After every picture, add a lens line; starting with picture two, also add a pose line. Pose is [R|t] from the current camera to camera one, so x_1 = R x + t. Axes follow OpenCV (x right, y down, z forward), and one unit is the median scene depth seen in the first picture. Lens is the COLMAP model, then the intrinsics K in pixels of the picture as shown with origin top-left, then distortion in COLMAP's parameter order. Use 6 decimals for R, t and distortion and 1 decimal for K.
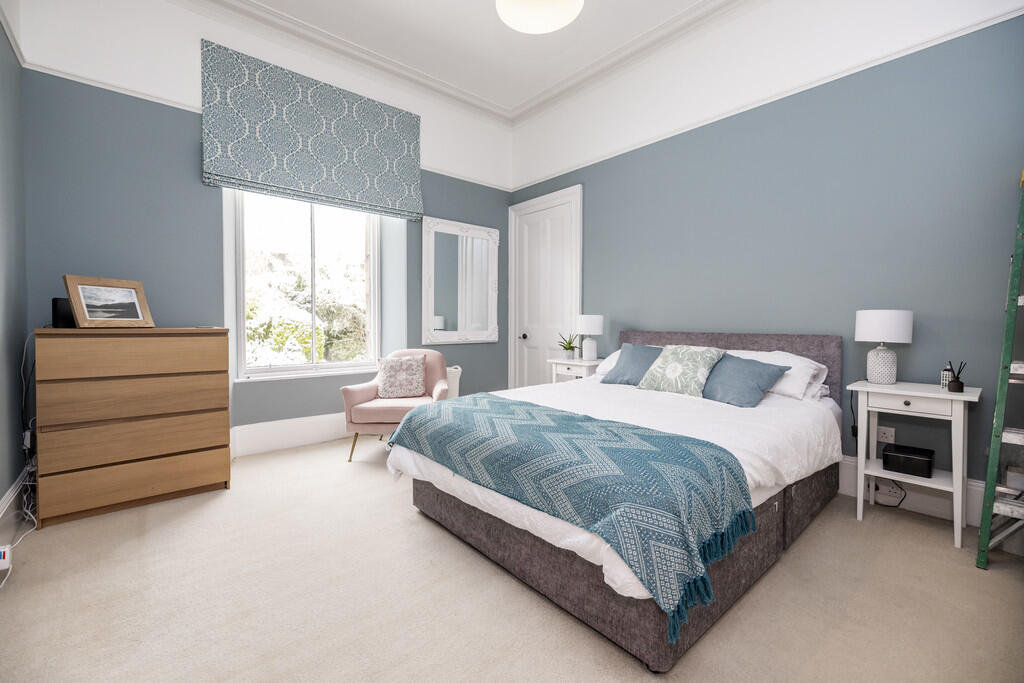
lens RADIAL K [[430.8, 0, 506.6], [0, 430.8, 334.2], [0, 0, 1]] dist [0.000504, -0.000200]
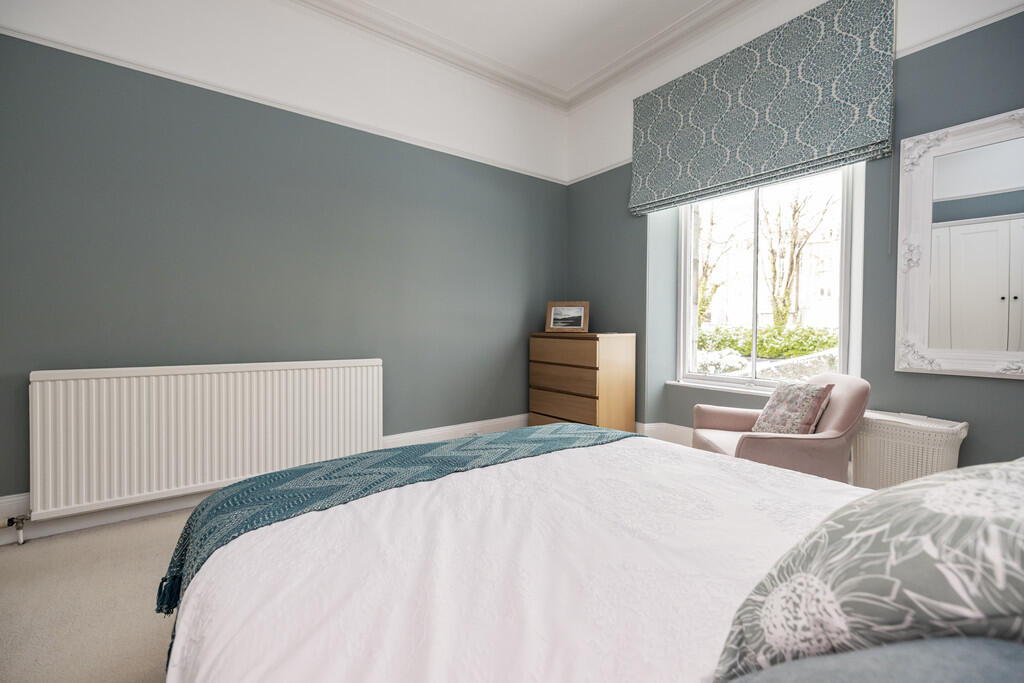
lens RADIAL K [[430.8, 0, 505.2], [0, 430.8, 335.7], [0, 0, 1]] dist [0.000504, -0.000200]
pose [[-0.076573, 0.019100, -0.996881, 0.562494], [-0.028996, 0.999351, 0.021375, -0.025585], [0.996642, 0.030542, -0.075970, 0.744189]]
